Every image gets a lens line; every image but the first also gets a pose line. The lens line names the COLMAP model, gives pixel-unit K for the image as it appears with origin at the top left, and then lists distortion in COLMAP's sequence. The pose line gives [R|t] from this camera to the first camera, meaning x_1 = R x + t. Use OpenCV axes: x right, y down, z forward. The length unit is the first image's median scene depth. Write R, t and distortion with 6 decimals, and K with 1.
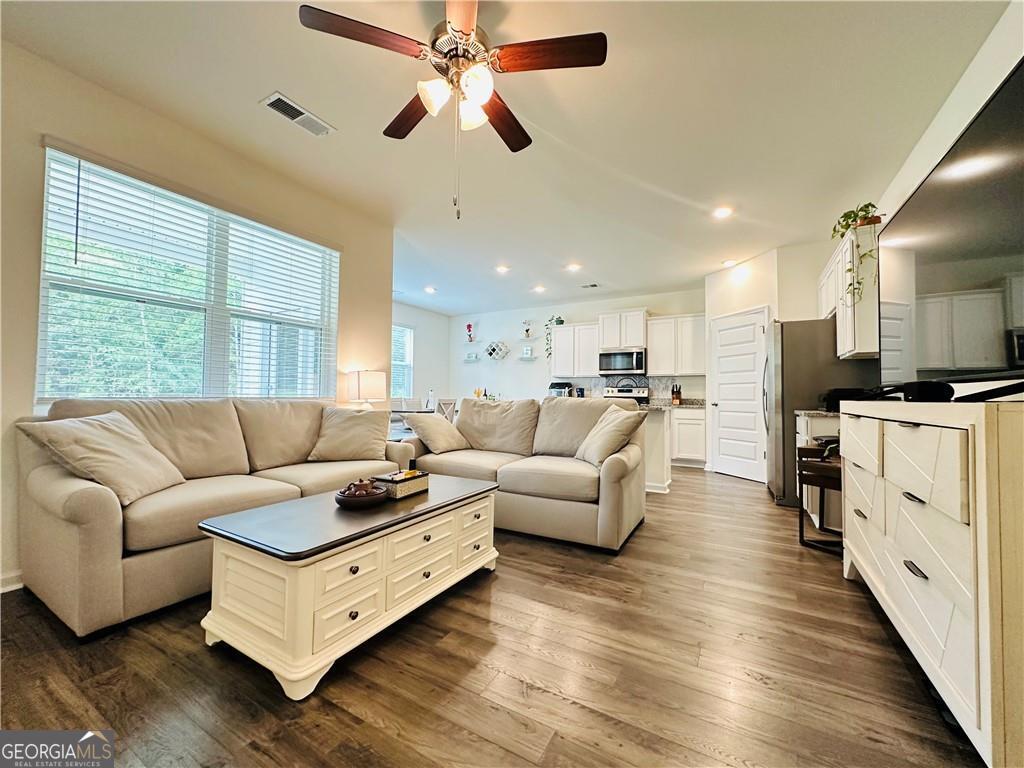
lens RADIAL K [[408.5, 0, 512.4], [0, 408.5, 385.1], [0, 0, 1]] dist [-0.002552, 0.000160]
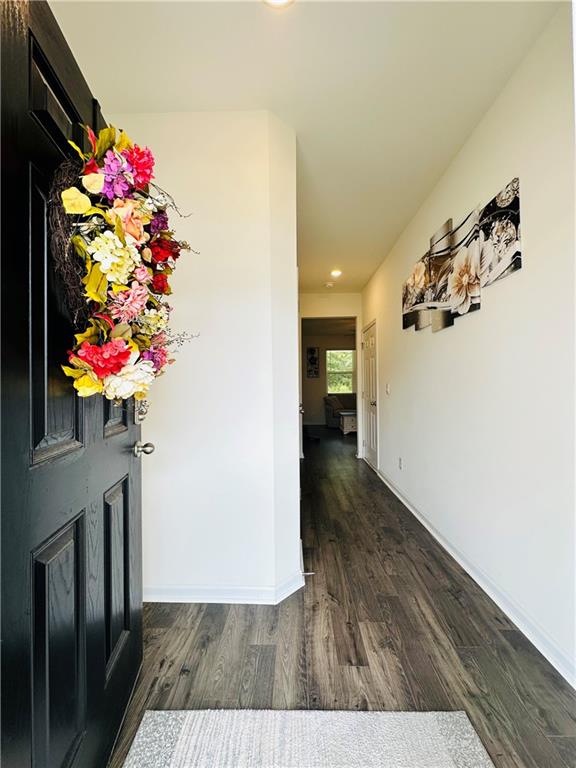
lens RADIAL K [[306.4, 0, 288.0], [0, 306.4, 384.0], [0, 0, 1]] dist [-0.002552, 0.000160]
pose [[0.475773, -0.022480, -0.879281, 0.830735], [0.040929, 0.999156, -0.003399, -0.038546], [0.878615, -0.034371, 0.476291, -0.538293]]
